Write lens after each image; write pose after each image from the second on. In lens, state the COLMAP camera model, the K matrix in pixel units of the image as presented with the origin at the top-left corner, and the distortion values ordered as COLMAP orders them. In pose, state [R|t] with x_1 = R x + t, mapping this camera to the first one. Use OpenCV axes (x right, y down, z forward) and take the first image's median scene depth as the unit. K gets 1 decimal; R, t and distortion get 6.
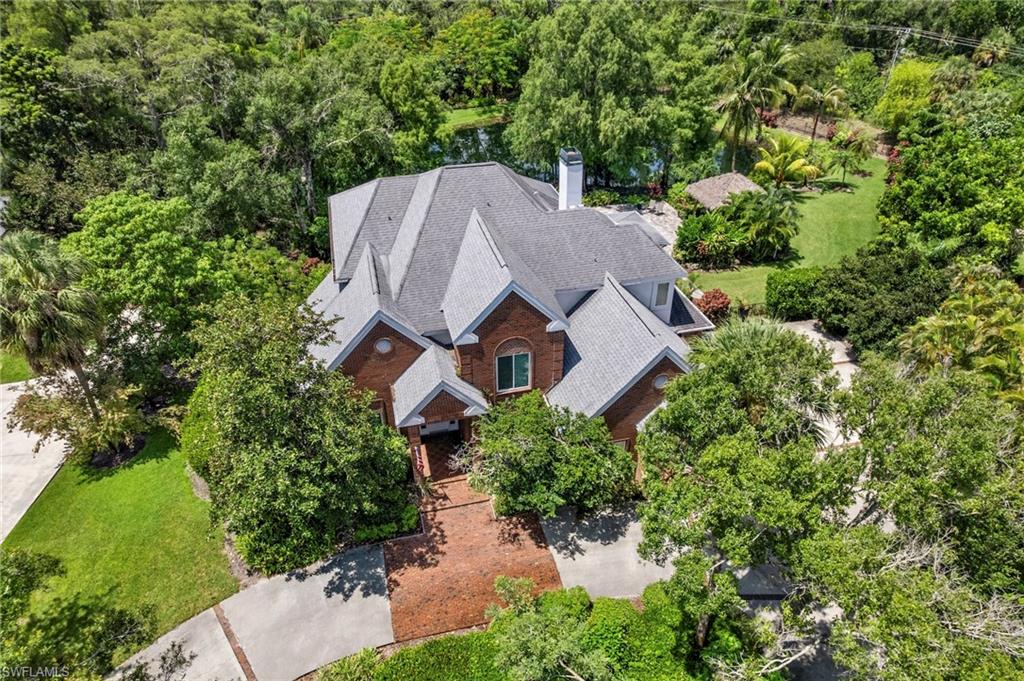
lens RADIAL K [[668.6, 0, 515.9], [0, 668.6, 347.6], [0, 0, 1]] dist [-0.036103, 0.036000]
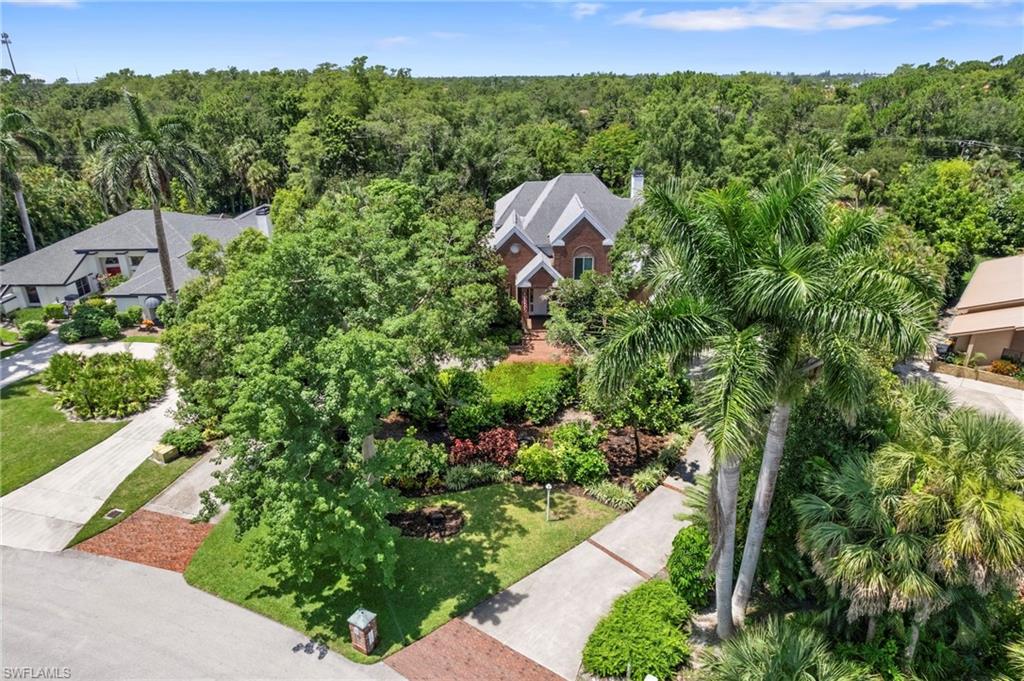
lens RADIAL K [[668.6, 0, 513.3], [0, 668.6, 337.7], [0, 0, 1]] dist [-0.036103, 0.036000]
pose [[0.970520, 0.088100, -0.224340, 0.172597], [-0.131209, 0.973909, -0.185163, 0.425182], [0.202174, 0.209140, 0.956758, -0.530473]]
